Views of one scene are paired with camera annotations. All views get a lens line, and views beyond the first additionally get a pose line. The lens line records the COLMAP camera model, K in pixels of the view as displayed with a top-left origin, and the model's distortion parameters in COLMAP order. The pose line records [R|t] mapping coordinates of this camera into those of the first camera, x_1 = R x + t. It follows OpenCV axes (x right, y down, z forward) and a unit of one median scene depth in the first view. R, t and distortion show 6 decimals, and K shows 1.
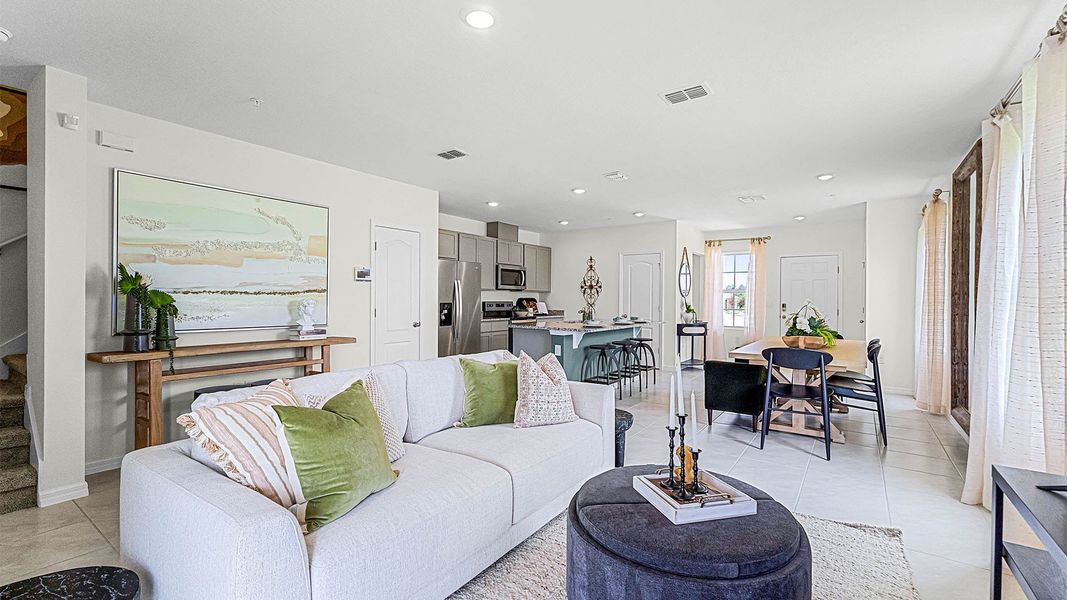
lens RADIAL K [[438.2, 0, 537.3], [0, 438.2, 302.1], [0, 0, 1]] dist [-0.023037, 0.000650]
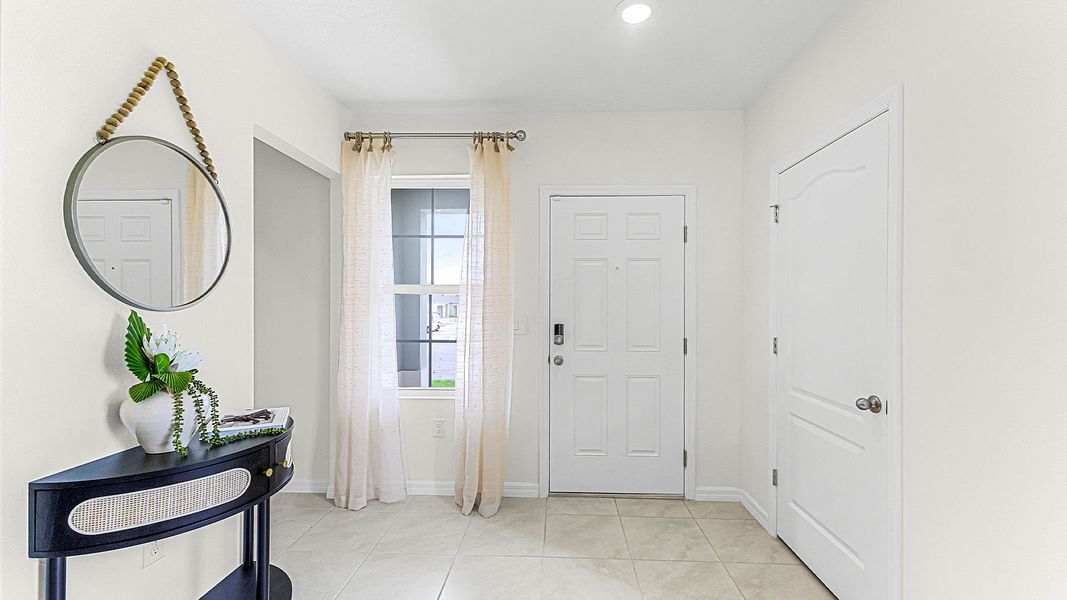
lens RADIAL K [[438.2, 0, 537.2], [0, 438.2, 302.0], [0, 0, 1]] dist [-0.023037, 0.000650]
pose [[0.843229, -0.000709, 0.537555, 0.345339], [0.008101, 0.999902, -0.011390, -0.011054], [-0.537494, 0.013960, 0.843152, 0.681029]]
